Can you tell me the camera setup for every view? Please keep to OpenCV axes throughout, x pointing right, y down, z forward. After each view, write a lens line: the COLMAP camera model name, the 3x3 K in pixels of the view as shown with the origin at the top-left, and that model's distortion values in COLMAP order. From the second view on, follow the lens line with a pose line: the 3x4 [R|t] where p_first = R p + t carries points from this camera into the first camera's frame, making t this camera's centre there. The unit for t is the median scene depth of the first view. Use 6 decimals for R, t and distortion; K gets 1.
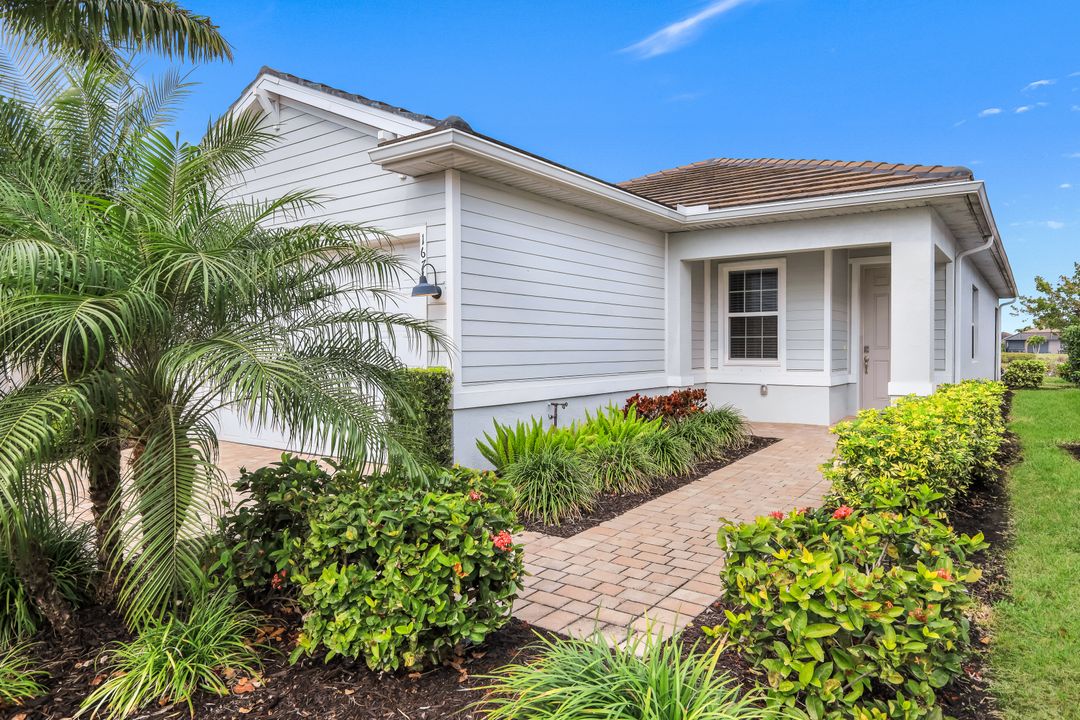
lens RADIAL K [[675.9, 0, 540.0], [0, 675.9, 360.0], [0, 0, 1]] dist [0.000136, -0.000294]
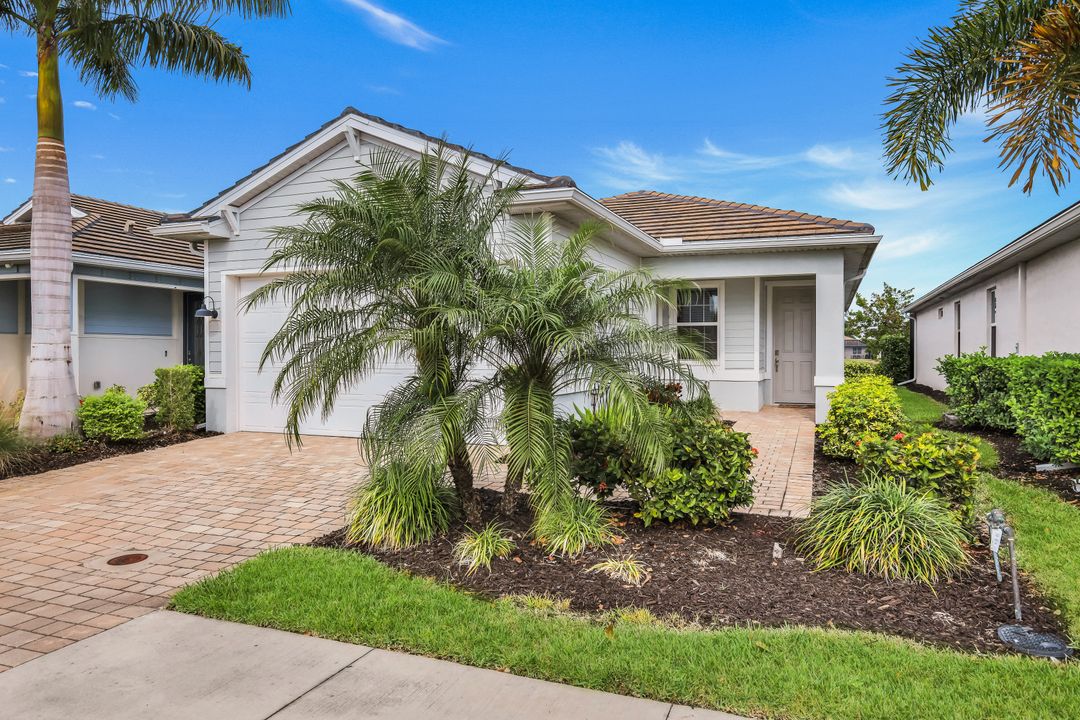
lens RADIAL K [[713.3, 0, 540.0], [0, 713.3, 360.0], [0, 0, 1]] dist [0.002505, 0.000108]
pose [[0.967833, 0.000034, 0.251594, -0.345295], [0.001925, 0.999970, -0.007539, 0.008761], [-0.251586, 0.007781, 0.967804, -0.227465]]
